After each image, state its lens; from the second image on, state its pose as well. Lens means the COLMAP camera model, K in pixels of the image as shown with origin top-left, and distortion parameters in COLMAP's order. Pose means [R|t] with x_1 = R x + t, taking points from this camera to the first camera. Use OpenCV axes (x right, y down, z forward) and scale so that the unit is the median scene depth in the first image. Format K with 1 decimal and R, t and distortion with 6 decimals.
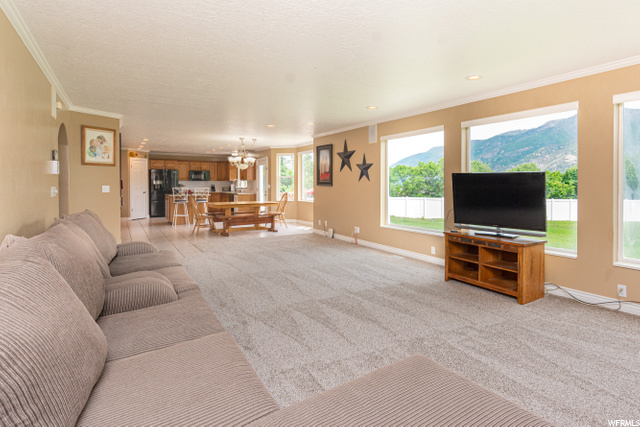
lens RADIAL K [[299.5, 0, 341.6], [0, 299.5, 186.4], [0, 0, 1]] dist [-0.014344, -0.000878]
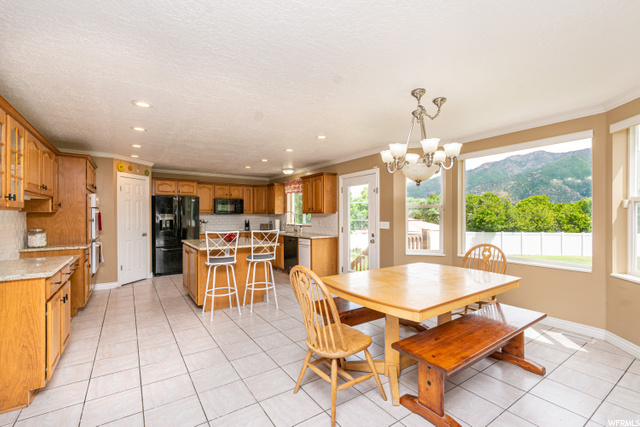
lens RADIAL K [[283.4, 0, 319.8], [0, 283.4, 217.1], [0, 0, 1]] dist [0.001678, -0.000621]
pose [[0.999641, -0.003309, -0.026575, -0.278964], [0.003059, 0.999951, -0.009456, -0.007273], [0.026605, 0.009371, 0.999602, 0.417002]]
